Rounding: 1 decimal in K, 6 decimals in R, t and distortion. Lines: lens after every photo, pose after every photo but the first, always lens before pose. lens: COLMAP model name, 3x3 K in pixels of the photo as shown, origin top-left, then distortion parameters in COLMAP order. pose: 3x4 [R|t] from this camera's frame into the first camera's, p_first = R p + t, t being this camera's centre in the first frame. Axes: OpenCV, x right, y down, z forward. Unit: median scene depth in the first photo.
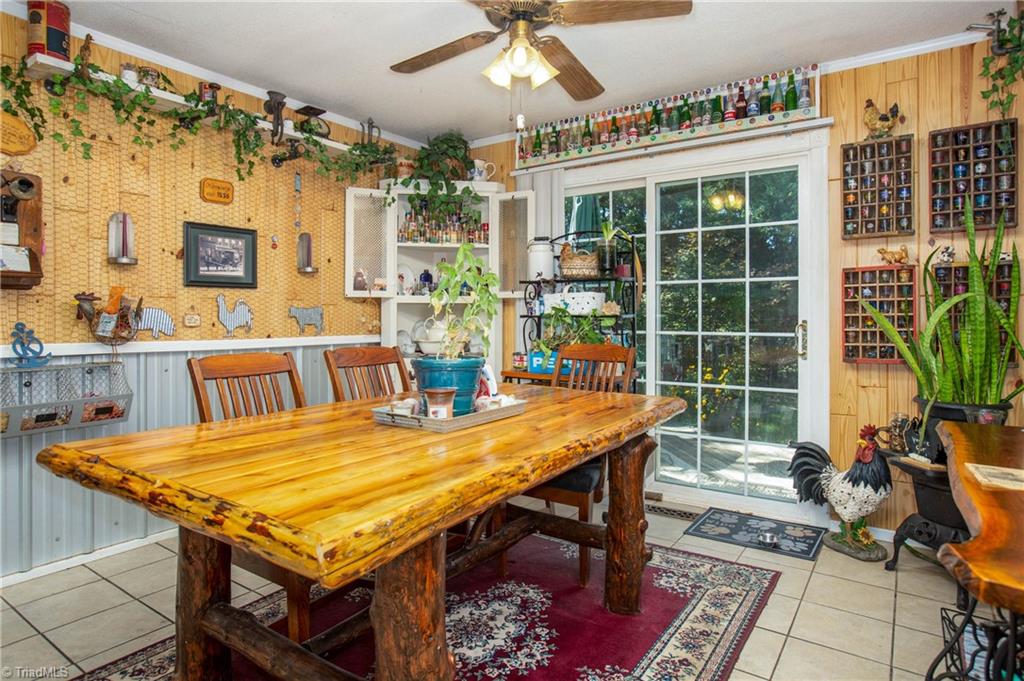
lens RADIAL K [[593.6, 0, 503.9], [0, 593.6, 313.6], [0, 0, 1]] dist [-0.005123, -0.000166]
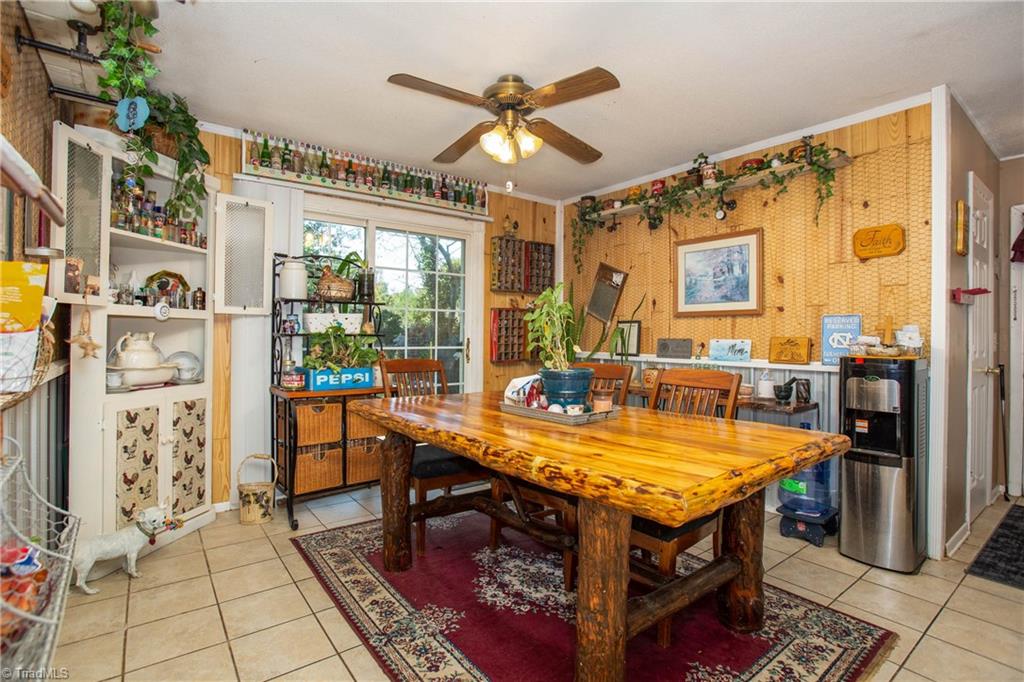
lens RADIAL K [[493.2, 0, 507.7], [0, 493.2, 334.1], [0, 0, 1]] dist [-0.025259, 0.006912]
pose [[0.305270, 0.005343, 0.952251, -0.648368], [-0.004246, 0.999982, -0.004249, 0.005602], [-0.952256, -0.002746, 0.305288, 0.443137]]
